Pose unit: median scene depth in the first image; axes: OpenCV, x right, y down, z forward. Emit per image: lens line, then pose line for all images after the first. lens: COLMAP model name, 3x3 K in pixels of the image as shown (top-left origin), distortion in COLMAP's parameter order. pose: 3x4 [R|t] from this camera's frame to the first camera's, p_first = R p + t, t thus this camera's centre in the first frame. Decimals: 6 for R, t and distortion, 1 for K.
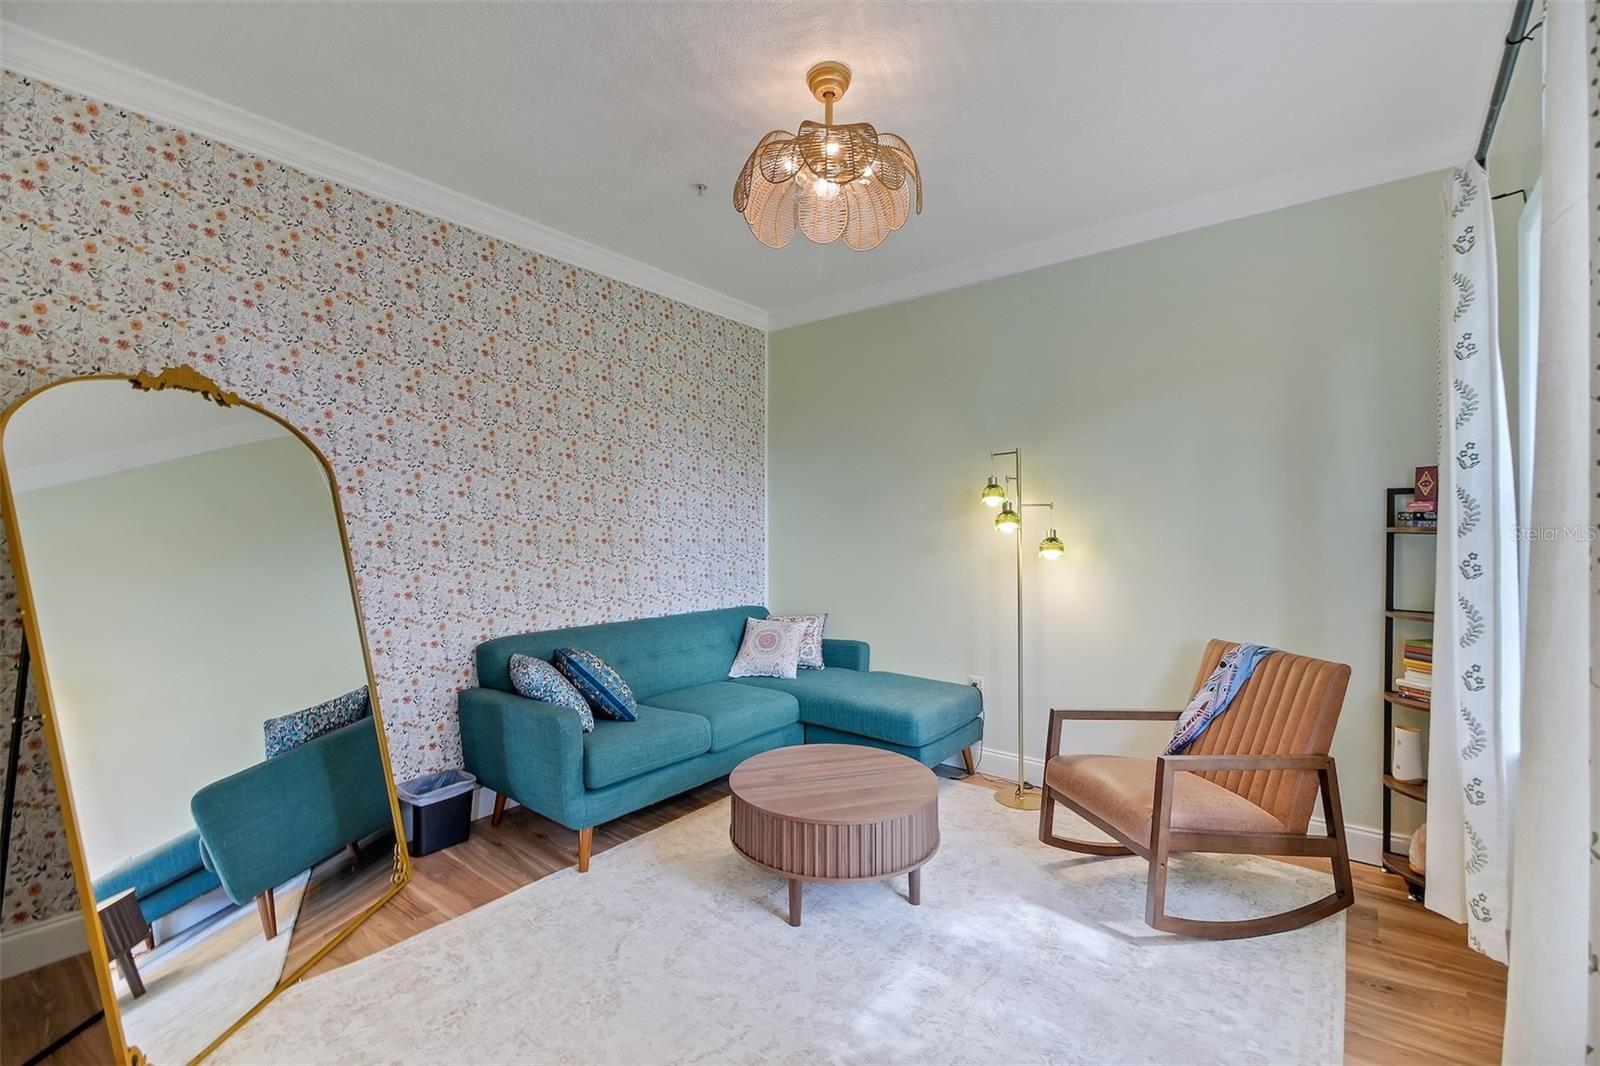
lens RADIAL K [[722.4, 0, 800.0], [0, 722.4, 533.0], [0, 0, 1]] dist [-0.000058, -0.014732]
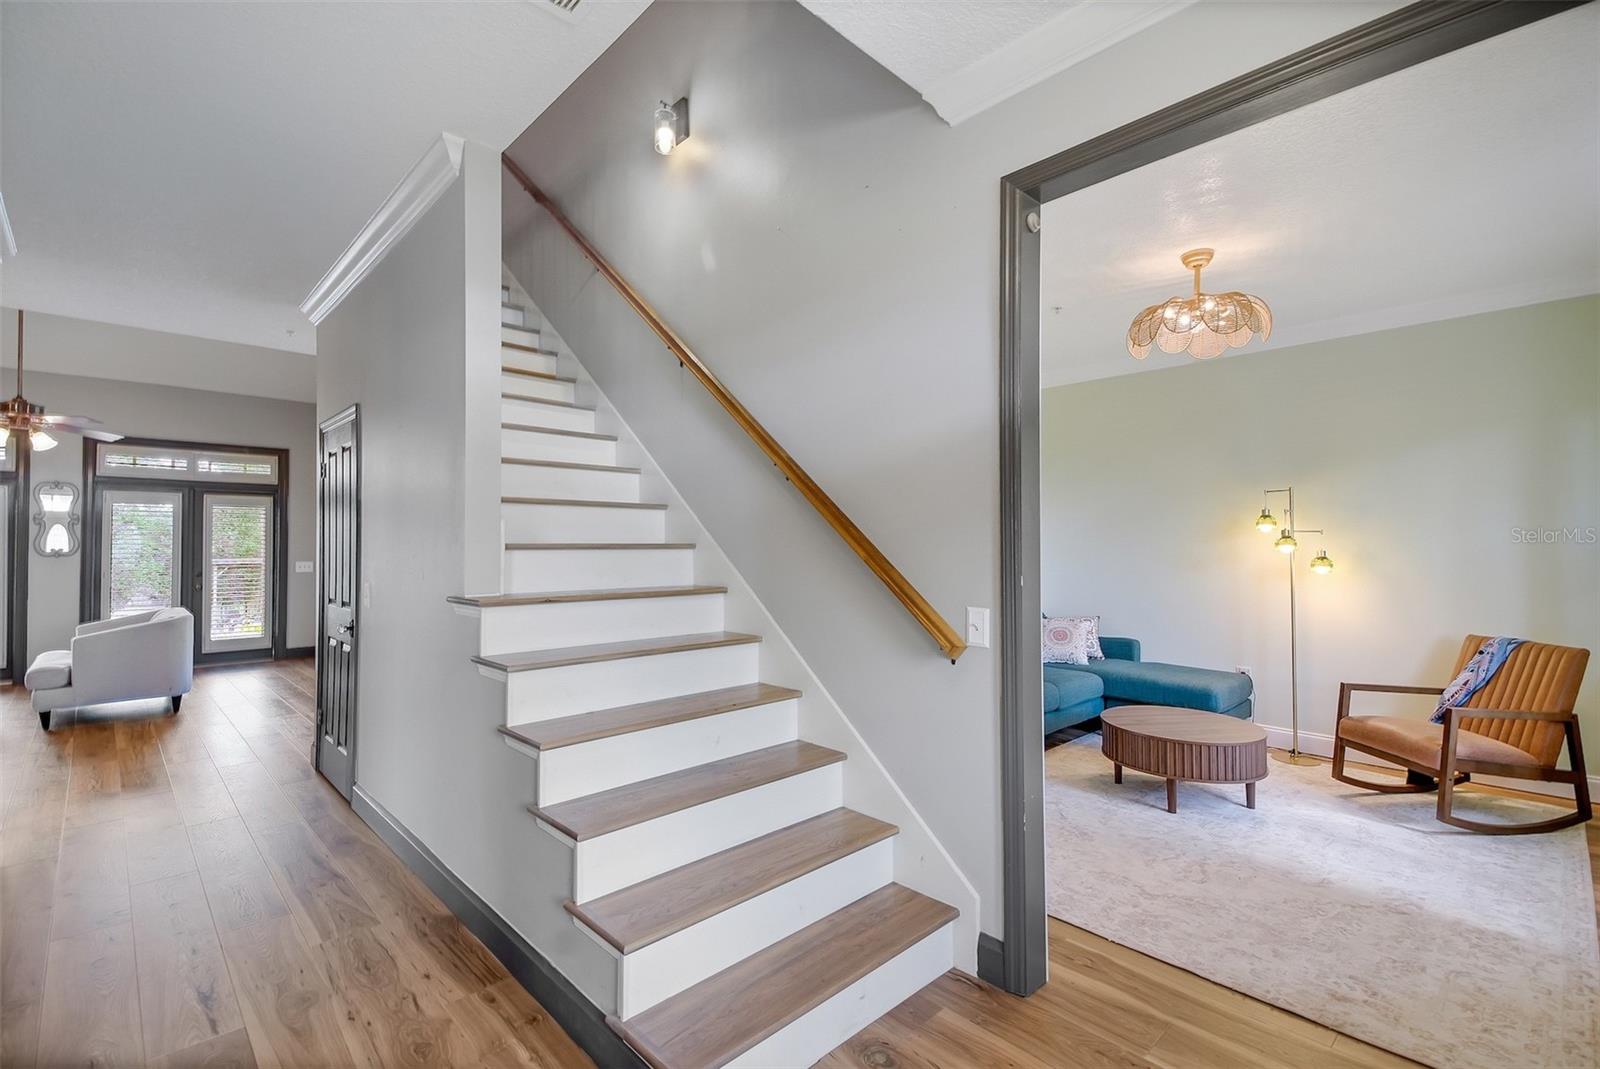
lens RADIAL K [[718.3, 0, 799.4], [0, 718.3, 538.7], [0, 0, 1]] dist [-0.000382, -0.014306]
pose [[0.985691, -0.000611, -0.168564, -0.447710], [-0.001437, 0.999927, -0.012029, -0.011500], [0.168559, 0.012099, 0.985617, -0.523688]]
